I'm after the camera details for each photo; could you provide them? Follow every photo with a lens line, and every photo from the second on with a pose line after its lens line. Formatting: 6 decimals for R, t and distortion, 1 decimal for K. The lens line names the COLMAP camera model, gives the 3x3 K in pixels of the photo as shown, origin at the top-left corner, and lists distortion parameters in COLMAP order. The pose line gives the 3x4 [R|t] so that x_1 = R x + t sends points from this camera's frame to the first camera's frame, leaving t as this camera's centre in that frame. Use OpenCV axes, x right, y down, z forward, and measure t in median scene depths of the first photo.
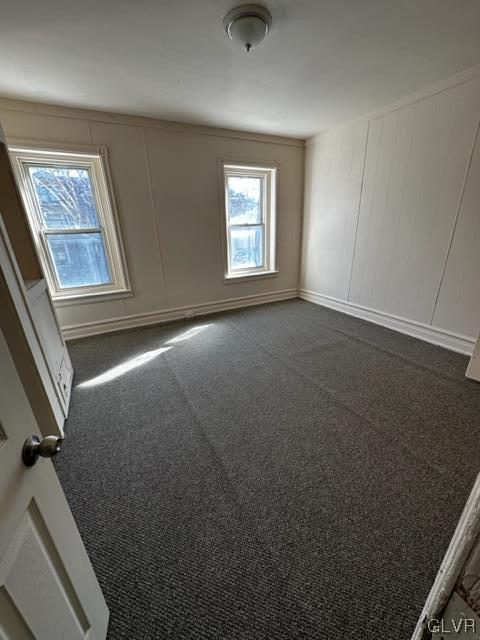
lens RADIAL K [[255.4, 0, 240.0], [0, 255.4, 320.0], [0, 0, 1]] dist [0.000811, 0.000124]
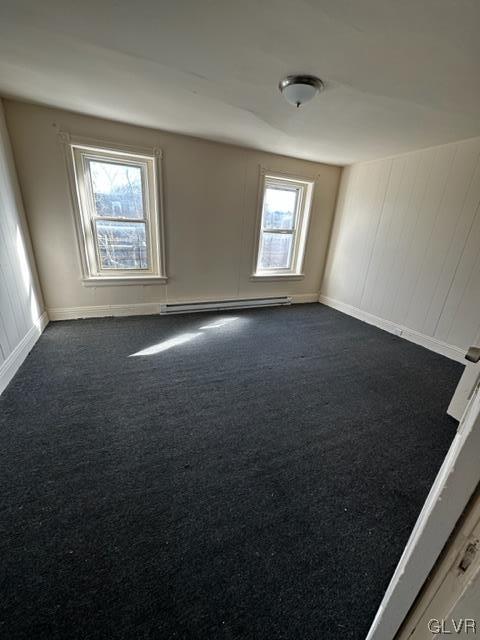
lens RADIAL K [[255.4, 0, 240.0], [0, 255.4, 320.0], [0, 0, 1]] dist [0.000811, 0.000124]
pose [[0.991075, 0.112548, -0.071440, -0.019667], [-0.111097, 0.993520, 0.023989, 0.002156], [0.073676, -0.015838, 0.997156, -0.113072]]
